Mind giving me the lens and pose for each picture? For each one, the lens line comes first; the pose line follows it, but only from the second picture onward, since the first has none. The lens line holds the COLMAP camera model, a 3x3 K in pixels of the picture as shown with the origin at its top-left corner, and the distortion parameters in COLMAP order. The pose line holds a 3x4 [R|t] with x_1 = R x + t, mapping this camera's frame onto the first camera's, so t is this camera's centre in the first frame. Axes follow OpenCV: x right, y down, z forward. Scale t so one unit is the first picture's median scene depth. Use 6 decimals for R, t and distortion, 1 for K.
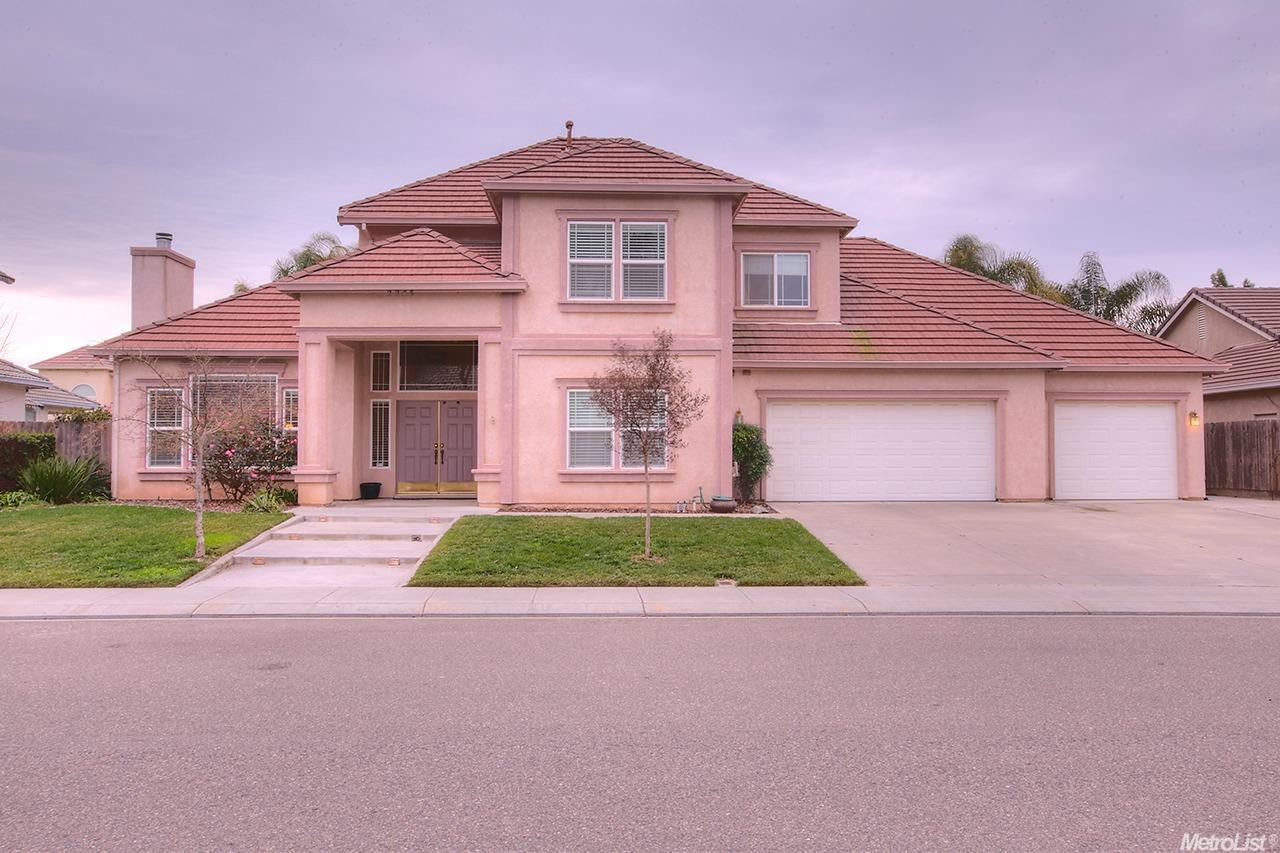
lens RADIAL K [[1029.9, 0, 636.8], [0, 1029.9, 431.0], [0, 0, 1]] dist [-0.006057, 0.015931]
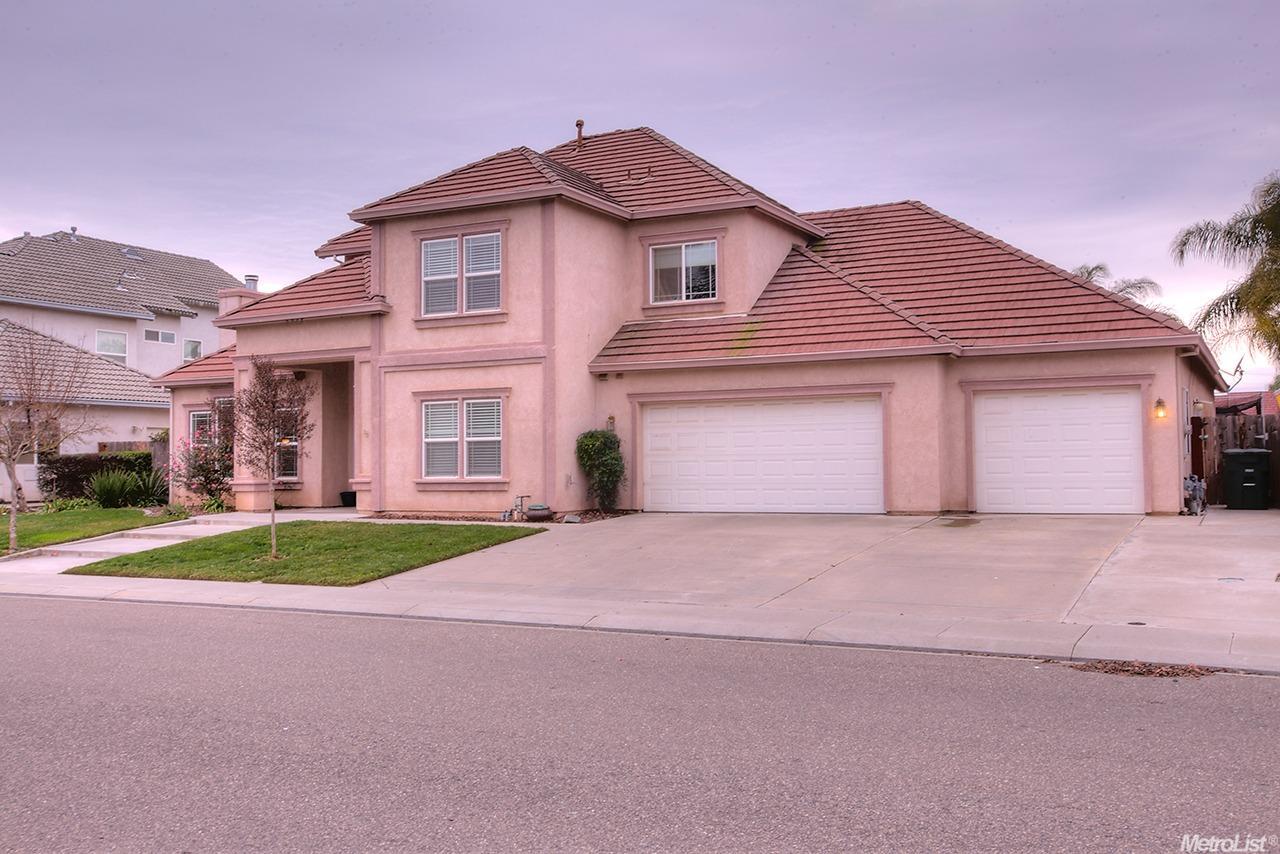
lens RADIAL K [[1220.2, 0, 635.5], [0, 1220.2, 430.4], [0, 0, 1]] dist [0.016689, 0.000000]
pose [[0.870154, -0.023937, -0.492198, 0.717198], [0.023377, 0.999700, -0.007291, 0.002162], [0.492225, -0.005162, 0.870453, 0.026788]]
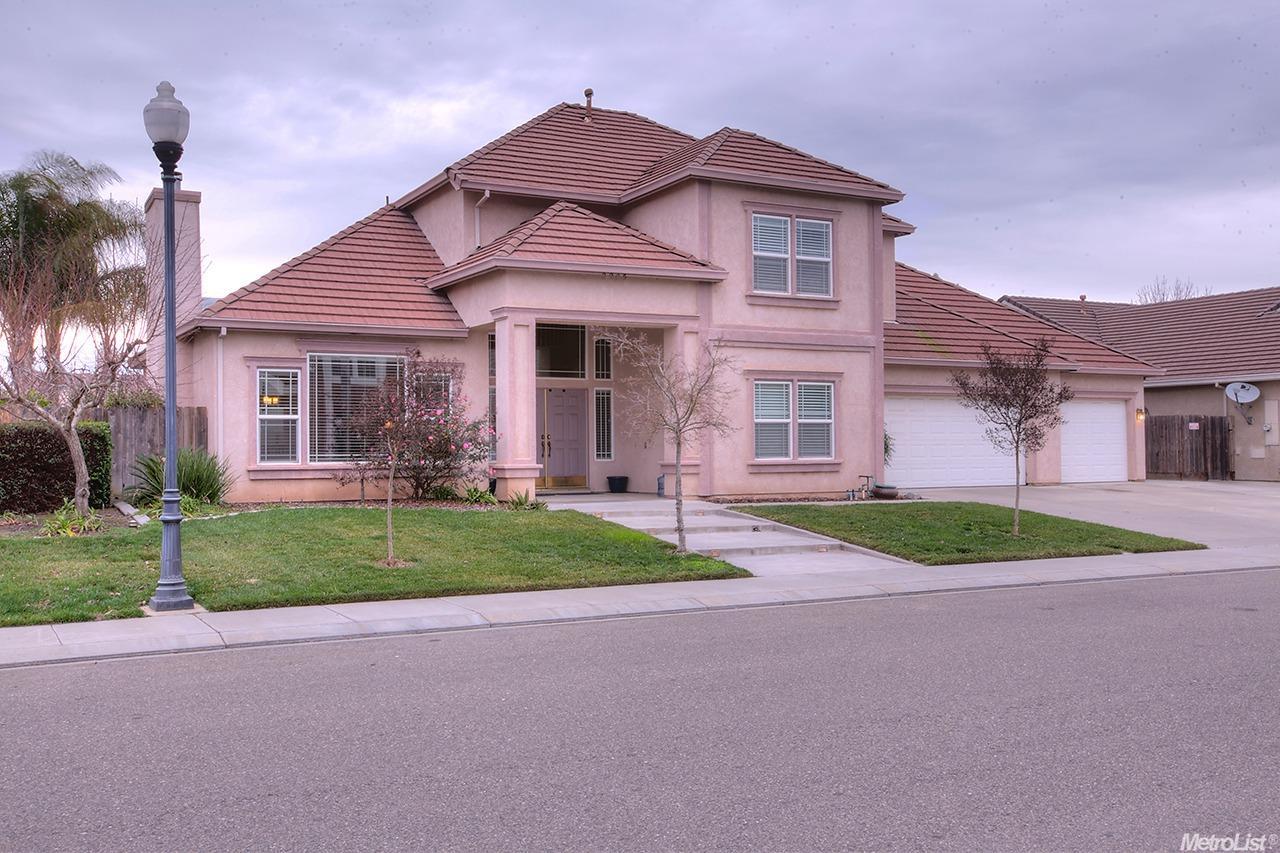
lens RADIAL K [[1220.2, 0, 640.9], [0, 1220.2, 425.7], [0, 0, 1]] dist [0.016689, 0.000000]
pose [[0.892600, 0.003426, 0.450836, -0.690578], [-0.005890, 0.999974, 0.004063, -0.000984], [-0.450810, -0.006282, 0.892598, -0.014738]]
